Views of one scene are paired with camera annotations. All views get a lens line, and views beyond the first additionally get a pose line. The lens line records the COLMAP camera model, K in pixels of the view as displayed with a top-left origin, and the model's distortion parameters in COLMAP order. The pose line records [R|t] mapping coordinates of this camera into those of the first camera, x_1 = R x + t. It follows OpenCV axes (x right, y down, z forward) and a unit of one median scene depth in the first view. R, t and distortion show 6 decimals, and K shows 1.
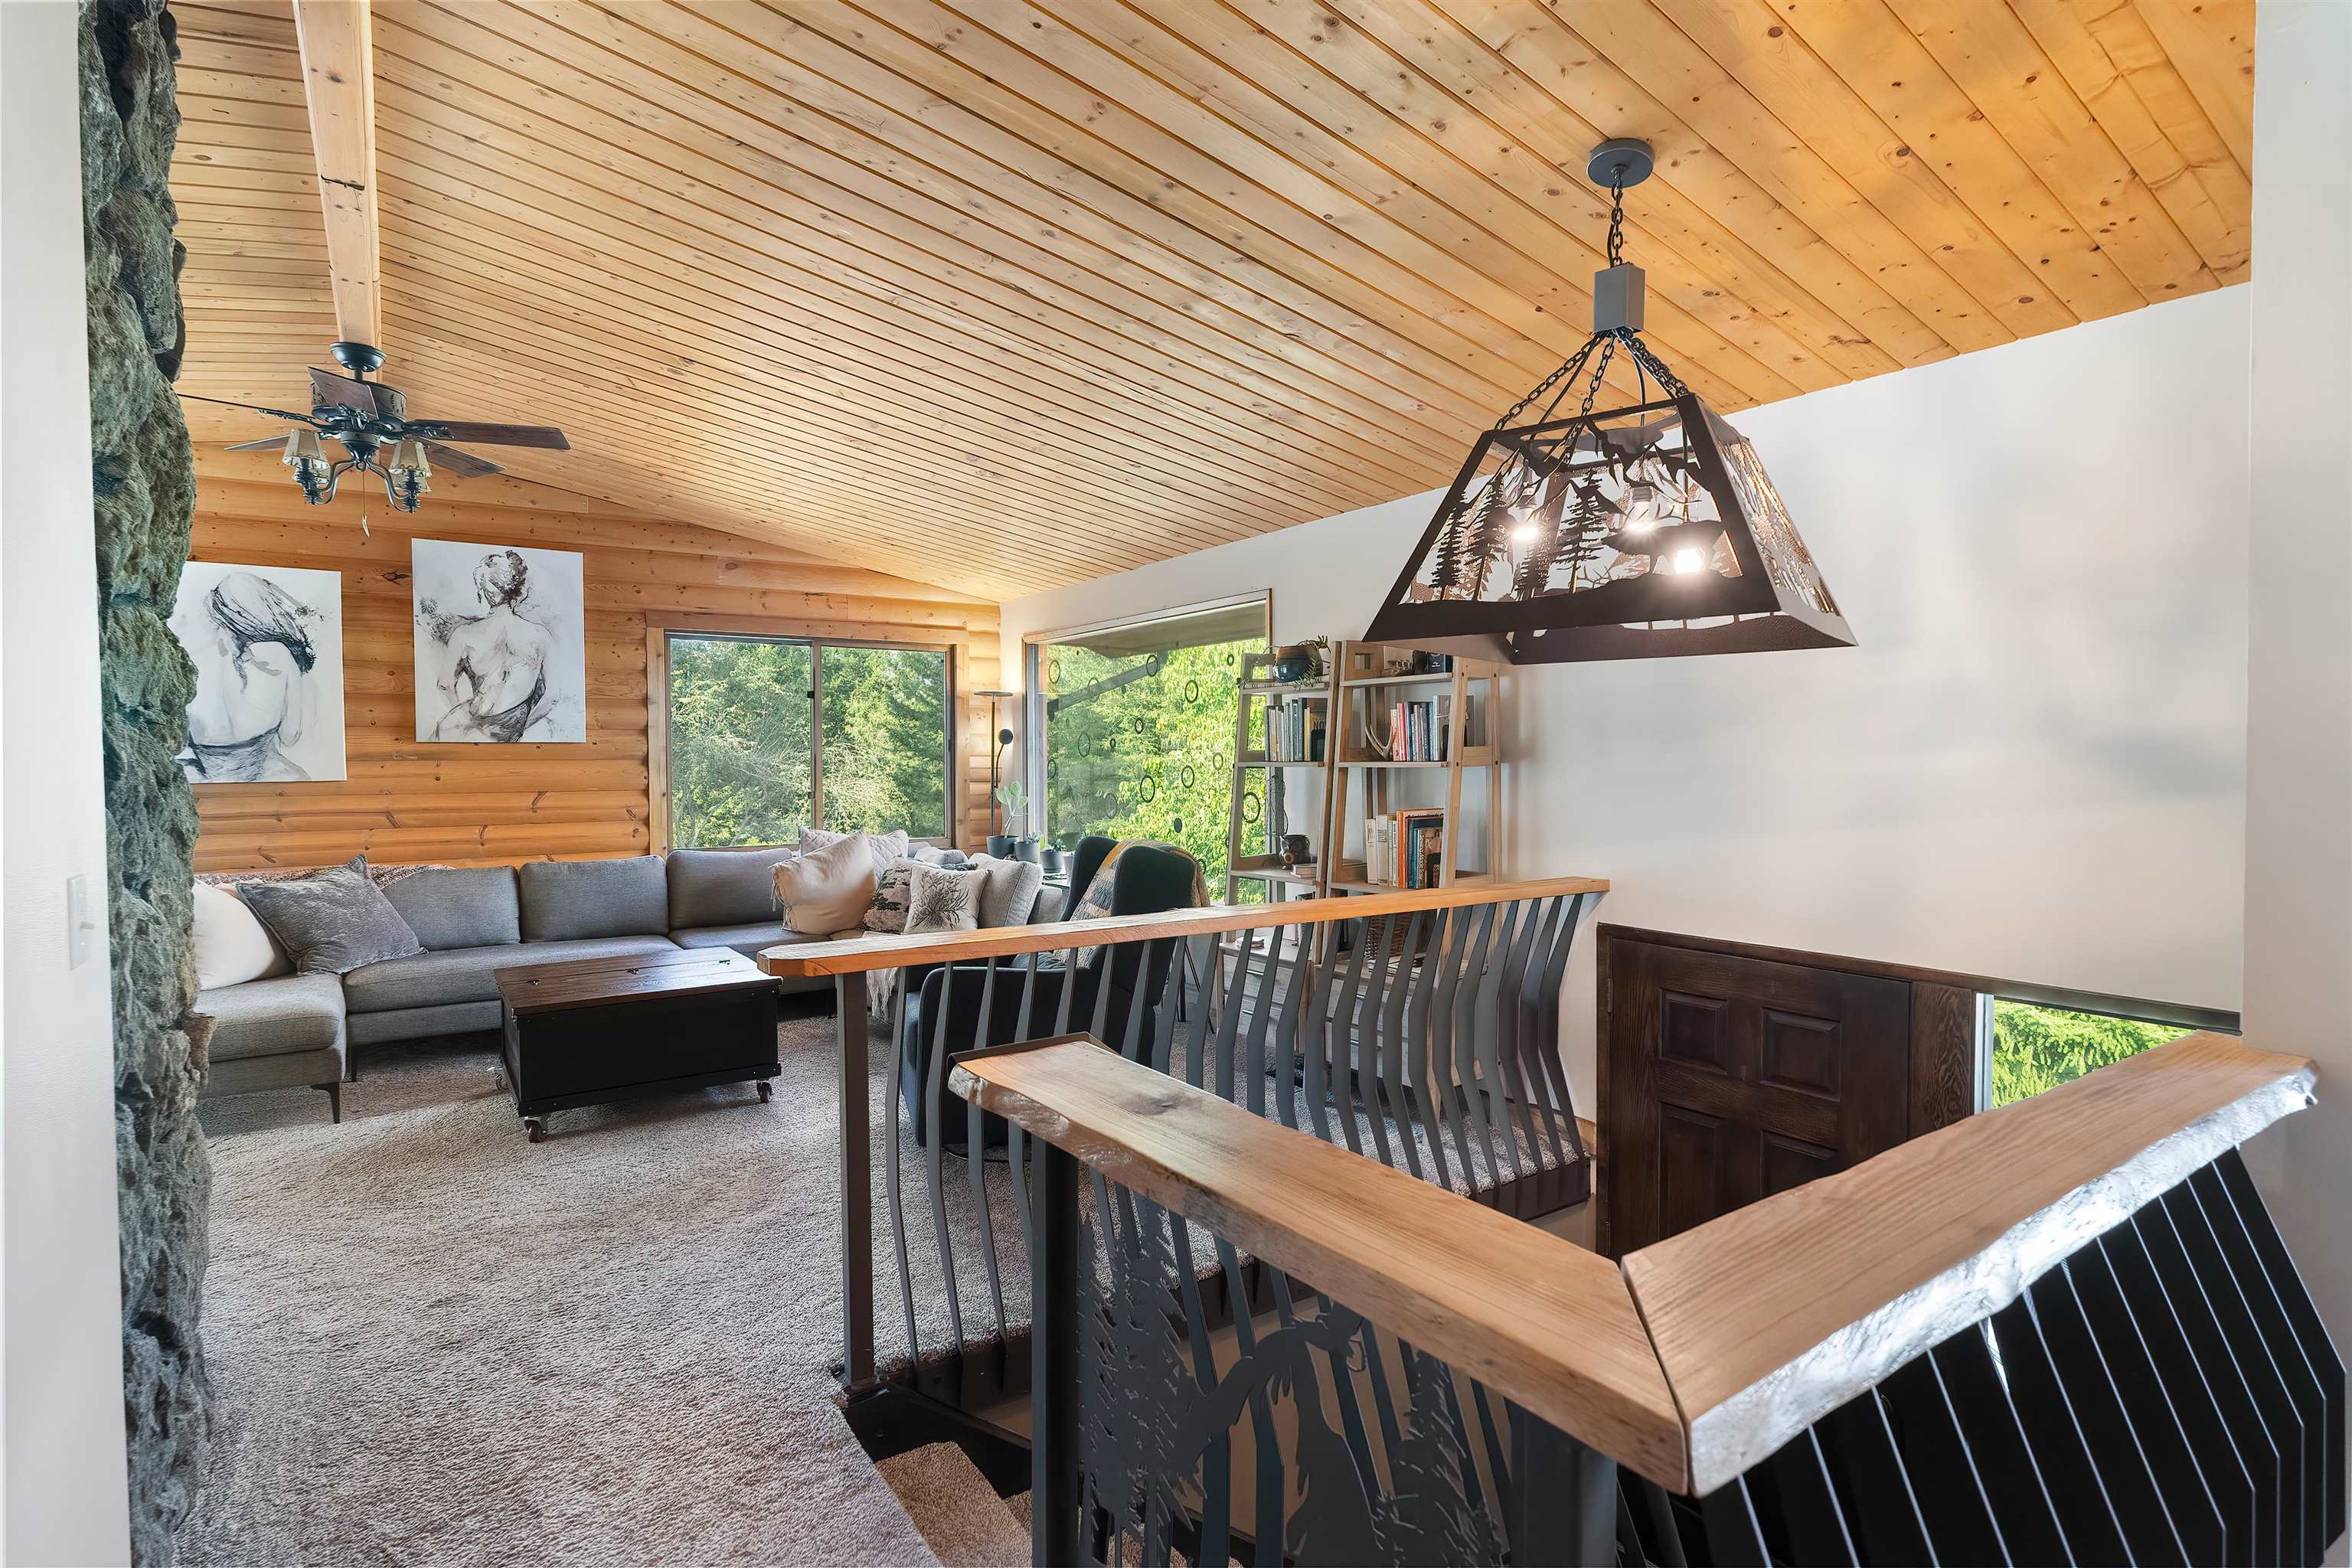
lens RADIAL K [[1132.9, 0, 1178.4], [0, 1132.9, 775.4], [0, 0, 1]] dist [-0.033825, 0.003386]
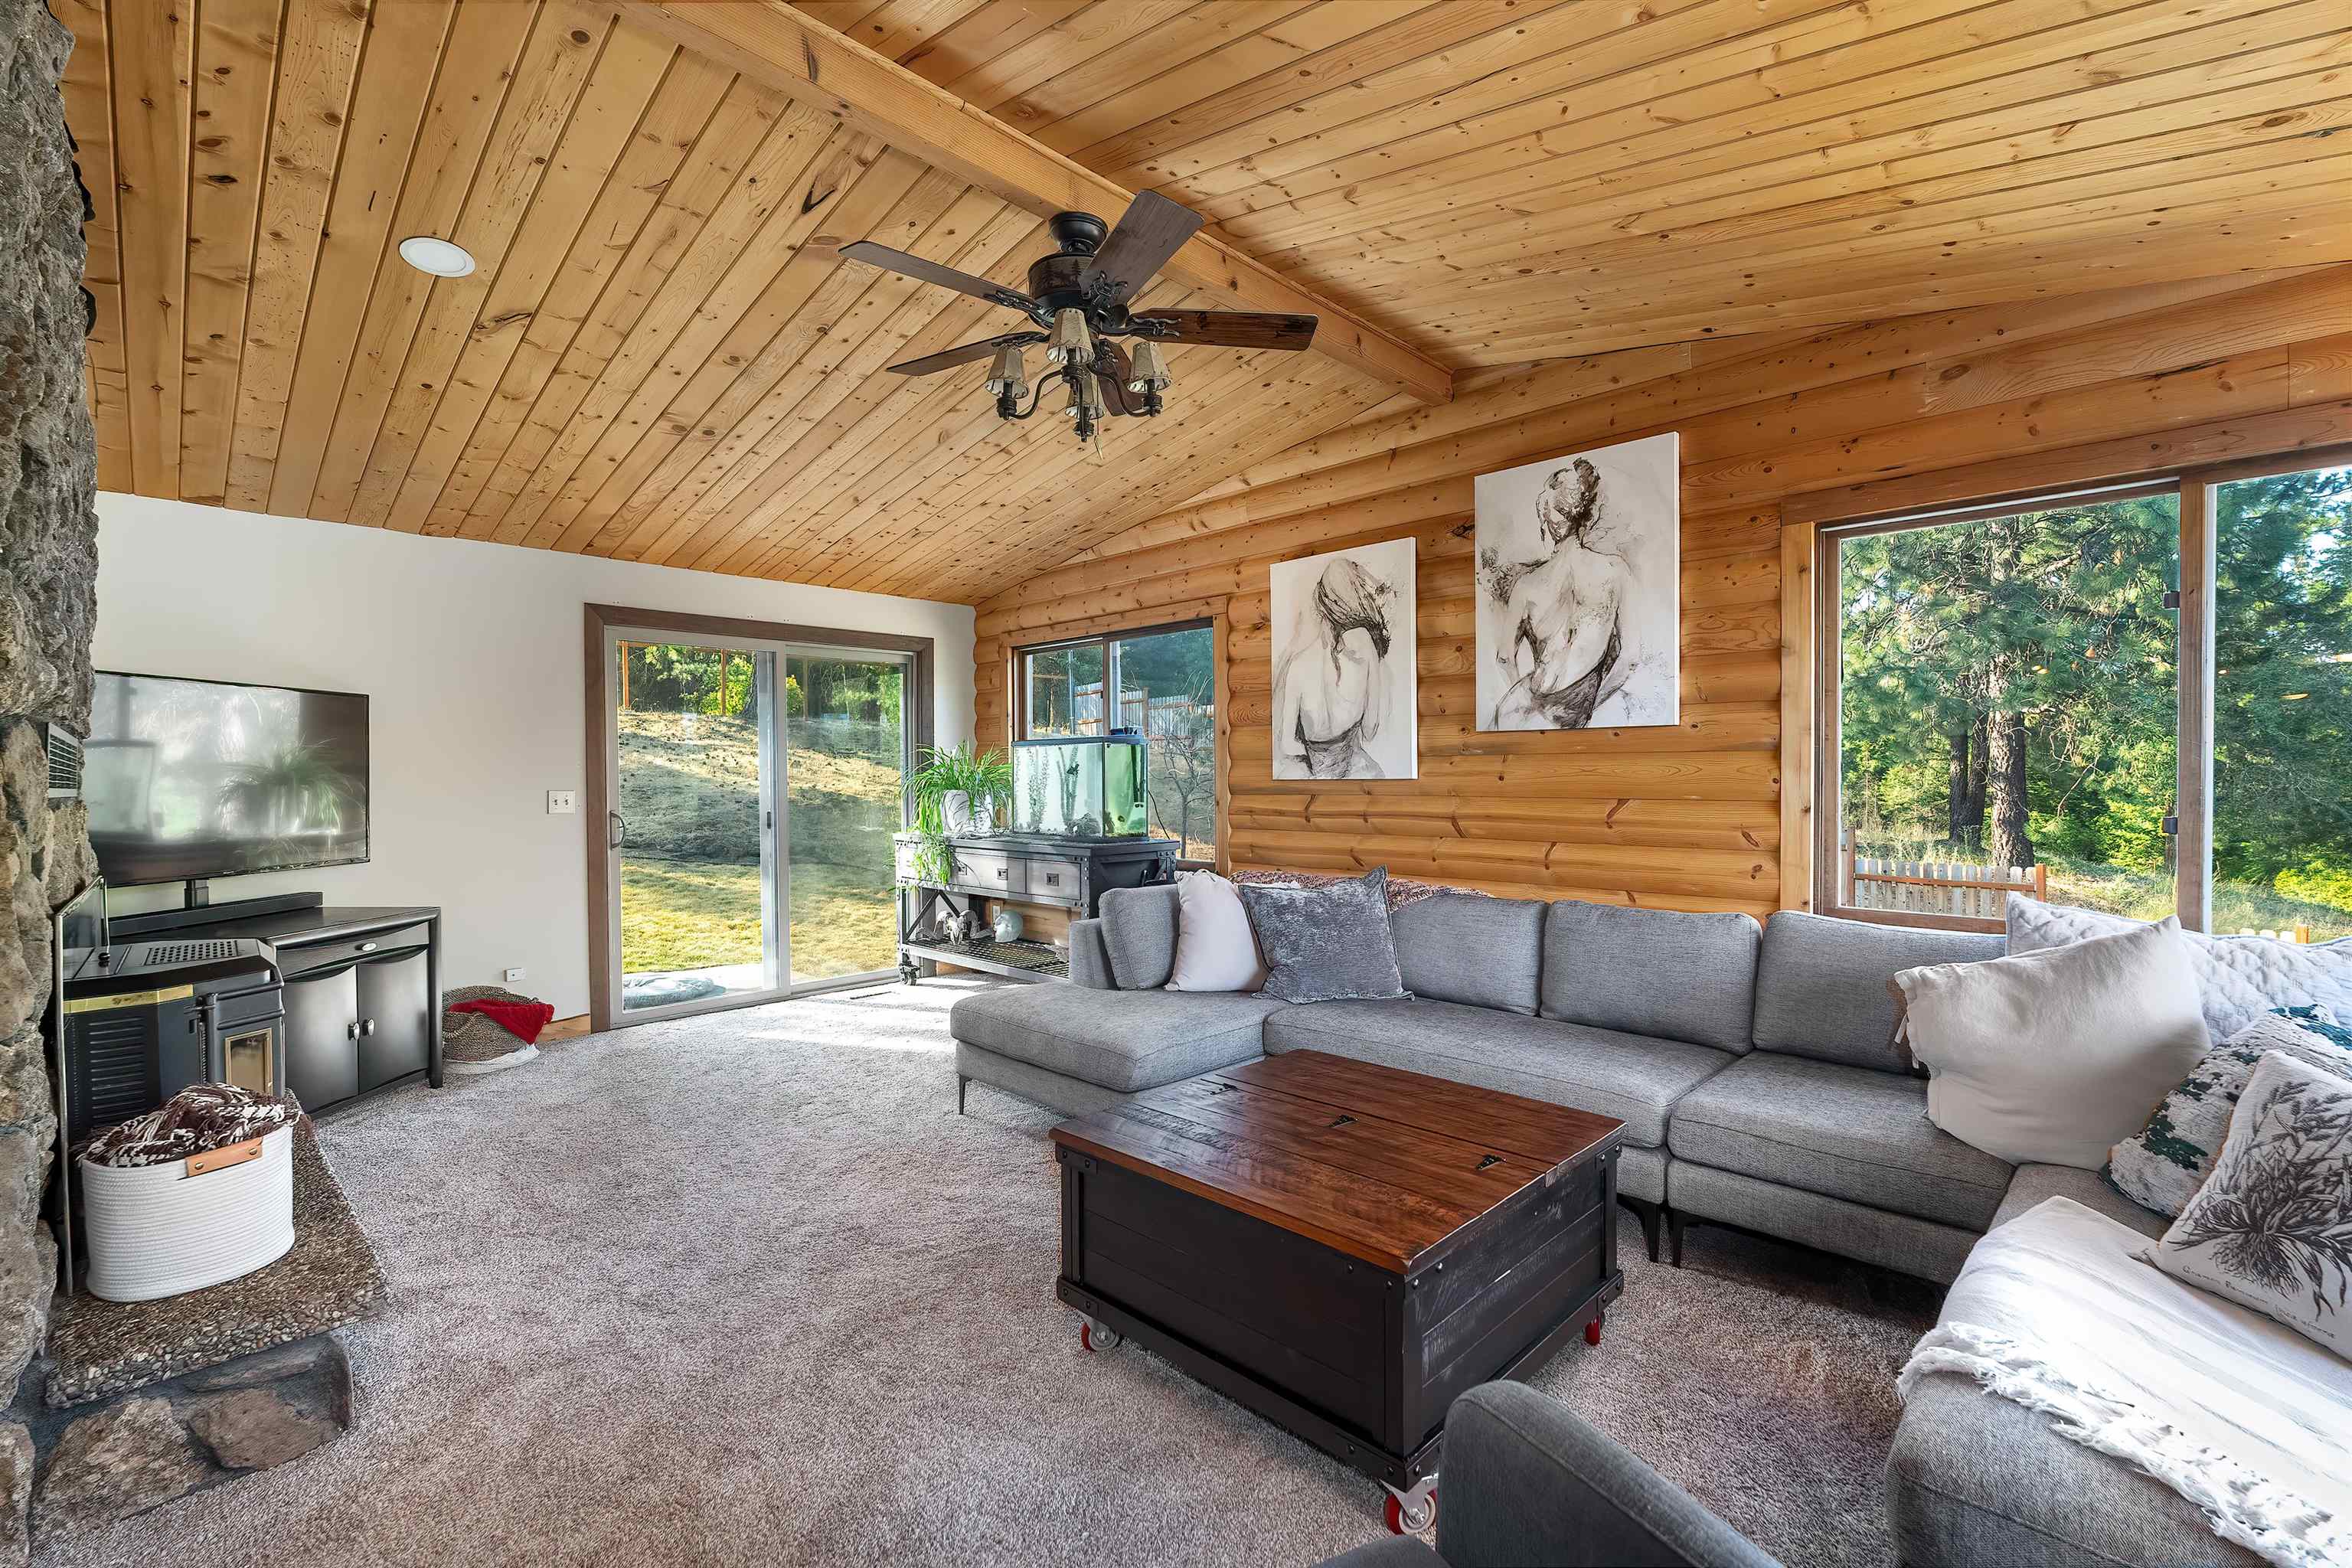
lens RADIAL K [[1020.4, 0, 1172.1], [0, 1020.4, 791.3], [0, 0, 1]] dist [-0.000357, -0.000230]
pose [[0.200571, 0.019990, -0.979475, -0.009579], [-0.013231, 0.999756, 0.017694, 0.002665], [0.979590, 0.009410, 0.200786, 0.628122]]
